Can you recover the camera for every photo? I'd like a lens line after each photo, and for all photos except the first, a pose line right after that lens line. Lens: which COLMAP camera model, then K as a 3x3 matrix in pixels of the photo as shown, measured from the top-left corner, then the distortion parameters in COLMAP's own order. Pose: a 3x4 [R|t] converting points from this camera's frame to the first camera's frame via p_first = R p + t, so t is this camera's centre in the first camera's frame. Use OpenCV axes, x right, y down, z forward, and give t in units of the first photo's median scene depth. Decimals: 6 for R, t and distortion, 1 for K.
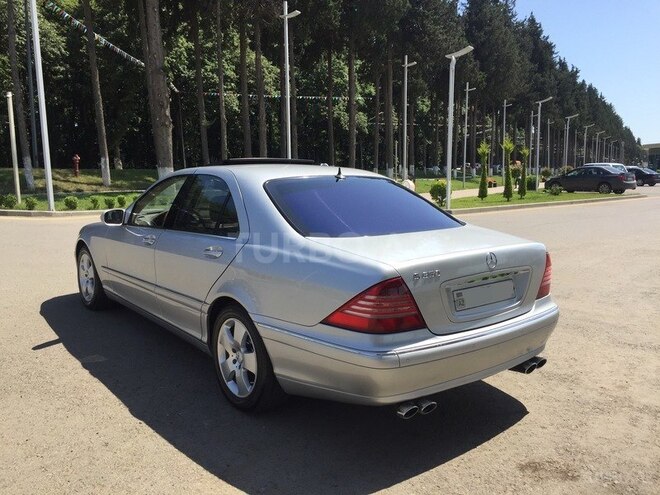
lens RADIAL K [[597.4, 0, 330.0], [0, 597.4, 247.5], [0, 0, 1]] dist [-0.061762, 0.584435]
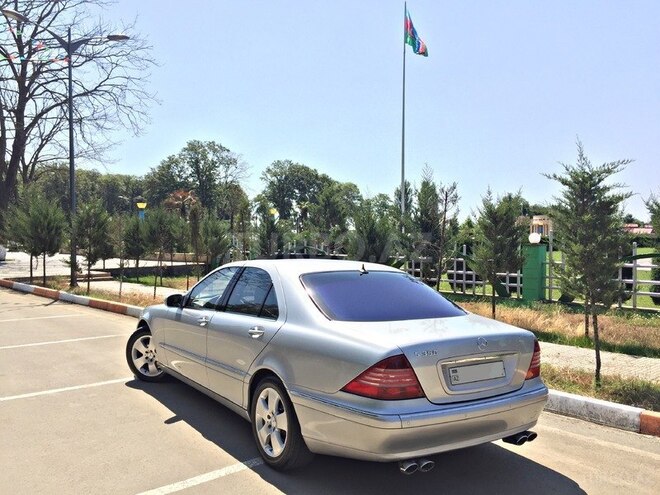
lens RADIAL K [[597.4, 0, 330.0], [0, 597.4, 247.5], [0, 0, 1]] dist [-0.061762, 0.584435]
pose [[0.997691, 0.016973, -0.065759, 0.035028], [-0.026156, 0.989605, -0.141417, 0.007272], [0.062675, 0.142810, 0.987764, -0.237383]]
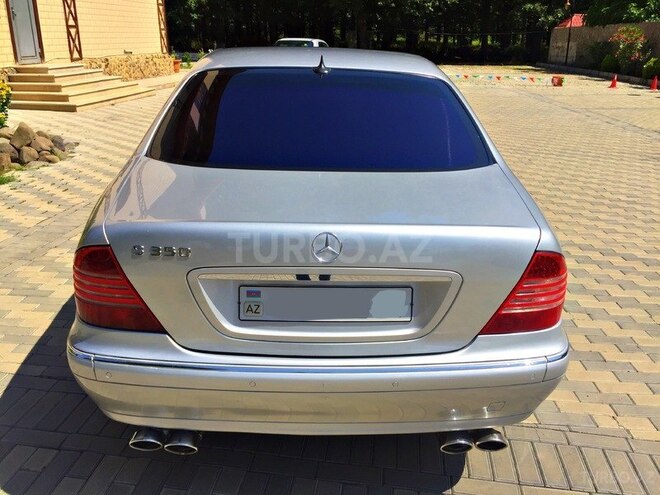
lens RADIAL K [[597.4, 0, 330.0], [0, 597.4, 247.5], [0, 0, 1]] dist [-0.061762, 0.584435]
pose [[0.785663, 0.222160, -0.577389, 0.547971], [-0.102668, 0.967178, 0.232436, -0.097135], [0.610076, -0.123337, 0.782685, 0.547174]]
